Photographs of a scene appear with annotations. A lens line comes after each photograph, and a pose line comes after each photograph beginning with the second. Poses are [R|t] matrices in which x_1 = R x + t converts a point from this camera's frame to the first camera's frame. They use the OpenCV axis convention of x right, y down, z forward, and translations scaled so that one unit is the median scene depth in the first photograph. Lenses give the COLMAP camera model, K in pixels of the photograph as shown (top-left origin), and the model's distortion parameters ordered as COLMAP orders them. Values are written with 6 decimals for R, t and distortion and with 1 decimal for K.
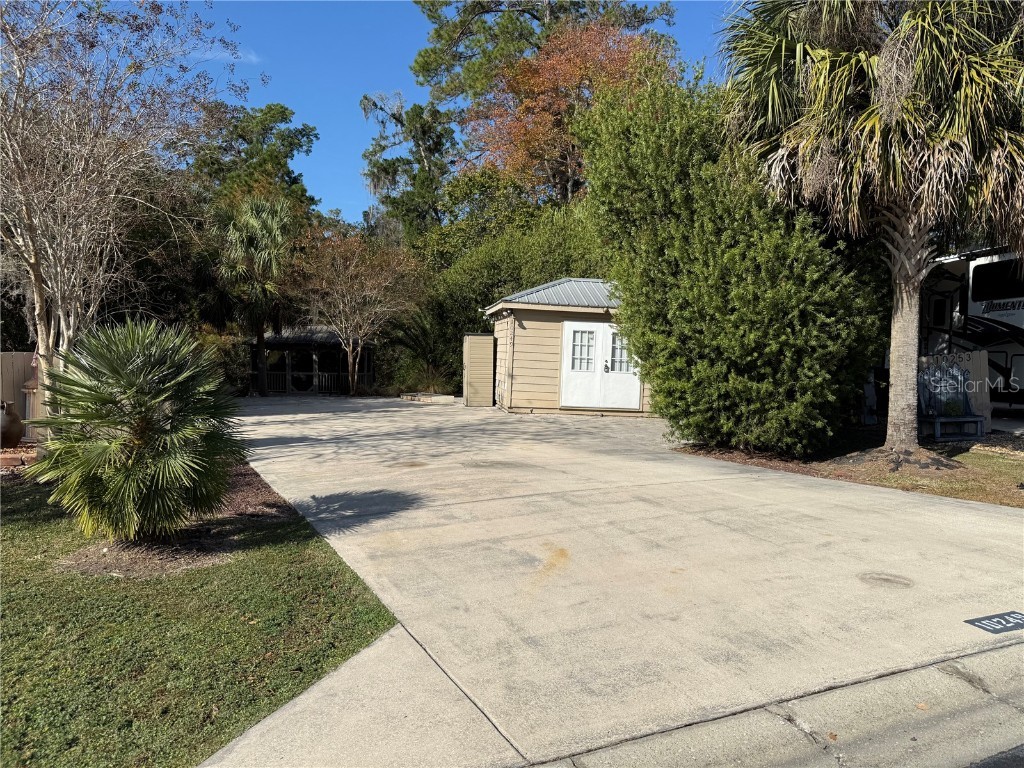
lens RADIAL K [[719.2, 0, 517.9], [0, 719.2, 402.8], [0, 0, 1]] dist [0.047890, -0.072887]
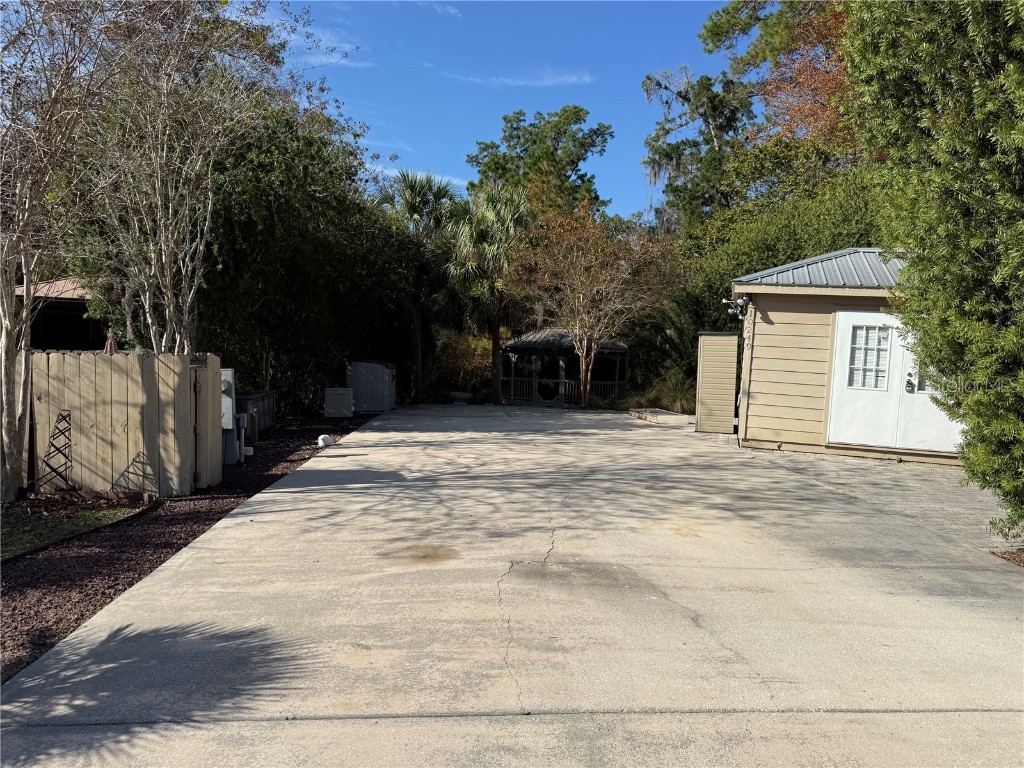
lens RADIAL K [[719.2, 0, 509.4], [0, 719.2, 394.2], [0, 0, 1]] dist [0.047890, -0.072887]
pose [[0.903129, 0.031570, -0.428208, 0.075324], [-0.040754, 0.999094, -0.012293, -0.017785], [0.427432, 0.028553, 0.903597, 0.269087]]
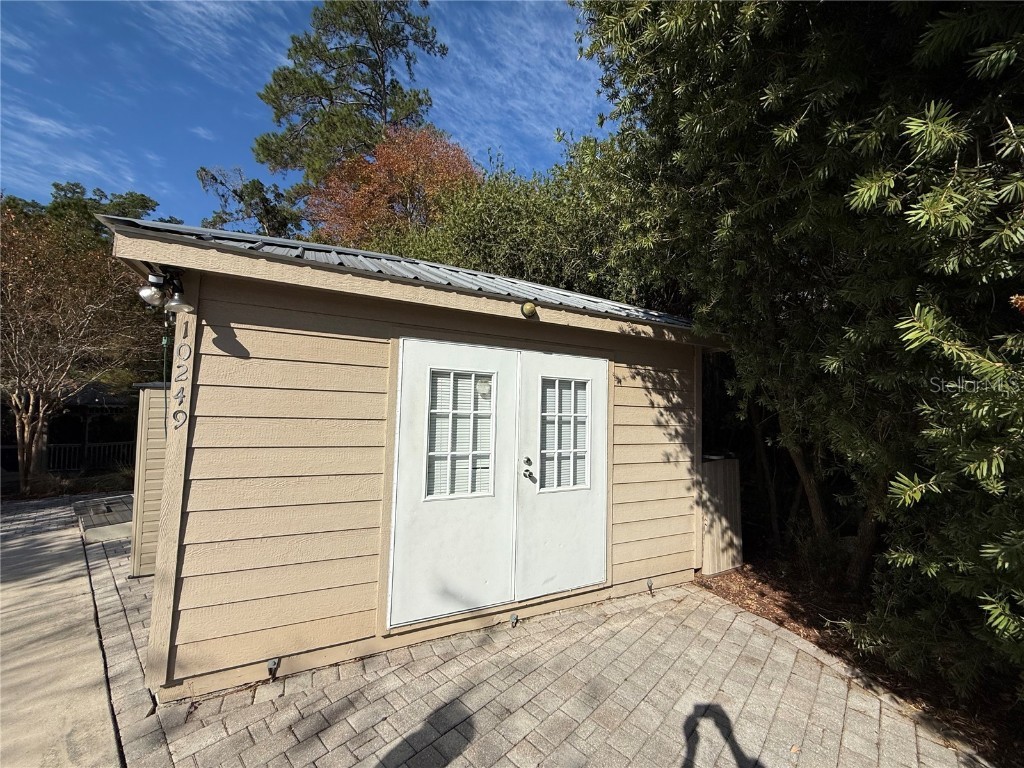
lens RADIAL K [[404.7, 0, 509.0], [0, 404.7, 376.2], [0, 0, 1]] dist [-0.003558, -0.000226]
pose [[0.945104, 0.009987, 0.326617, 0.048997], [0.034444, 0.990920, -0.129966, -0.069994], [-0.324950, 0.134081, 0.936178, 0.782590]]
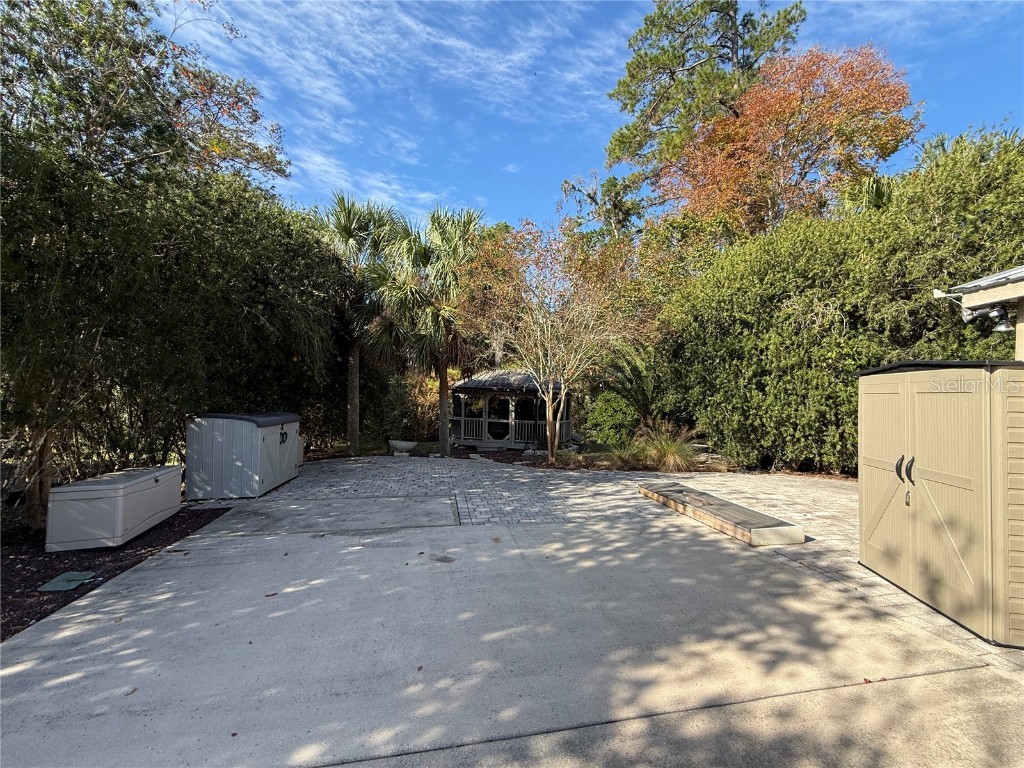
lens RADIAL K [[404.7, 0, 512.3], [0, 404.7, 382.3], [0, 0, 1]] dist [-0.003558, -0.000226]
pose [[0.949989, -0.001592, -0.312278, -0.199771], [-0.027293, 0.995737, -0.088107, -0.074922], [0.311087, 0.092224, 0.945896, 0.853898]]
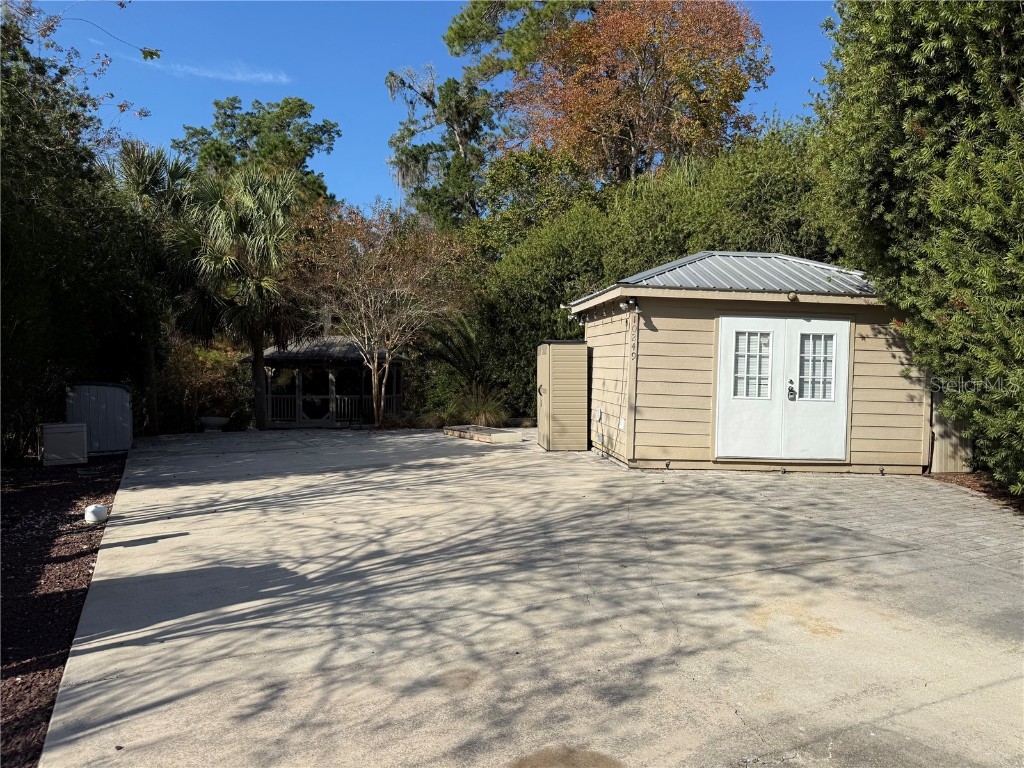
lens RADIAL K [[719.2, 0, 508.1], [0, 719.2, 382.6], [0, 0, 1]] dist [0.047890, -0.072887]
pose [[0.998752, -0.014316, -0.047841, -0.081873], [0.012177, 0.998926, -0.044704, -0.031330], [0.048429, 0.044065, 0.997854, 0.366449]]
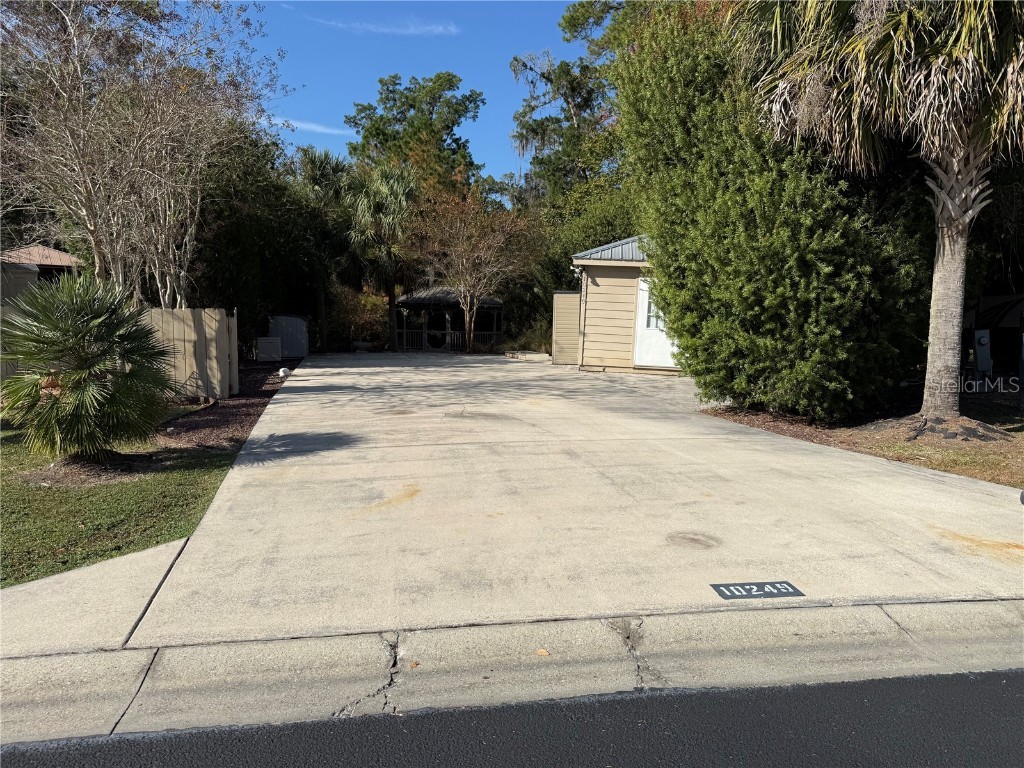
lens RADIAL K [[719.2, 0, 517.2], [0, 719.2, 399.3], [0, 0, 1]] dist [0.047890, -0.072887]
pose [[0.965890, 0.031696, -0.257007, 0.151942], [-0.019431, 0.998554, 0.050120, 0.004934], [0.258224, -0.043417, 0.965109, 0.009875]]
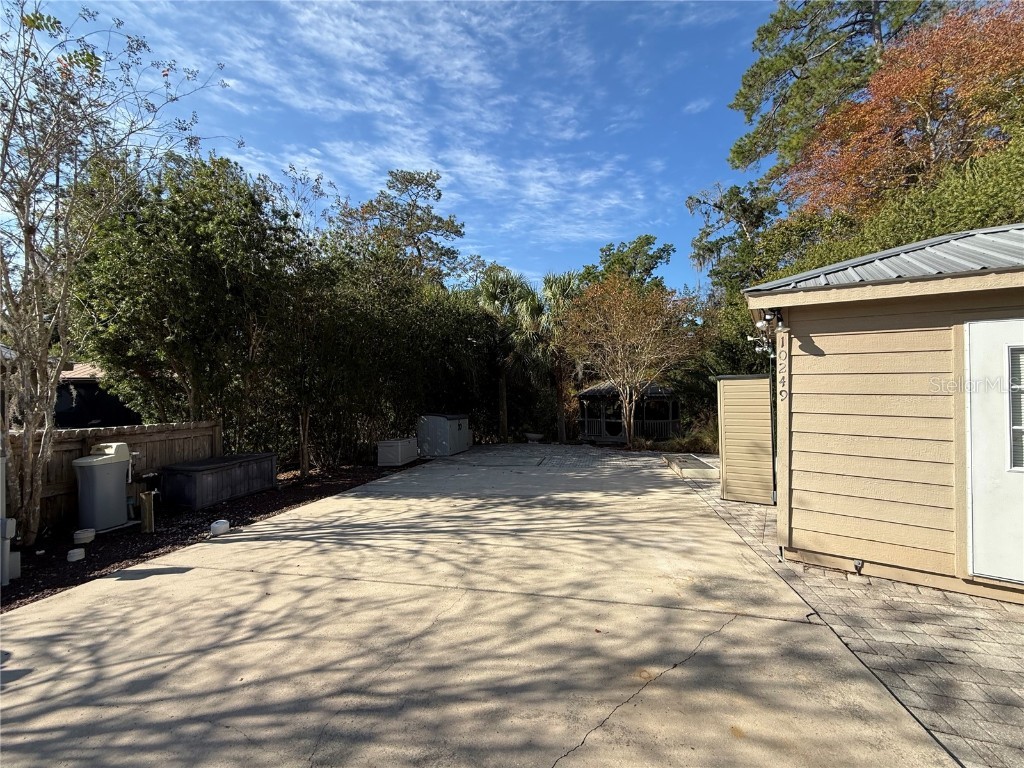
lens RADIAL K [[404.7, 0, 510.5], [0, 404.7, 383.0], [0, 0, 1]] dist [-0.003558, -0.000226]
pose [[0.742096, -0.049740, -0.668445, 0.028325], [-0.019844, 0.995175, -0.096084, -0.059197], [0.669999, 0.084568, 0.737529, 0.676659]]
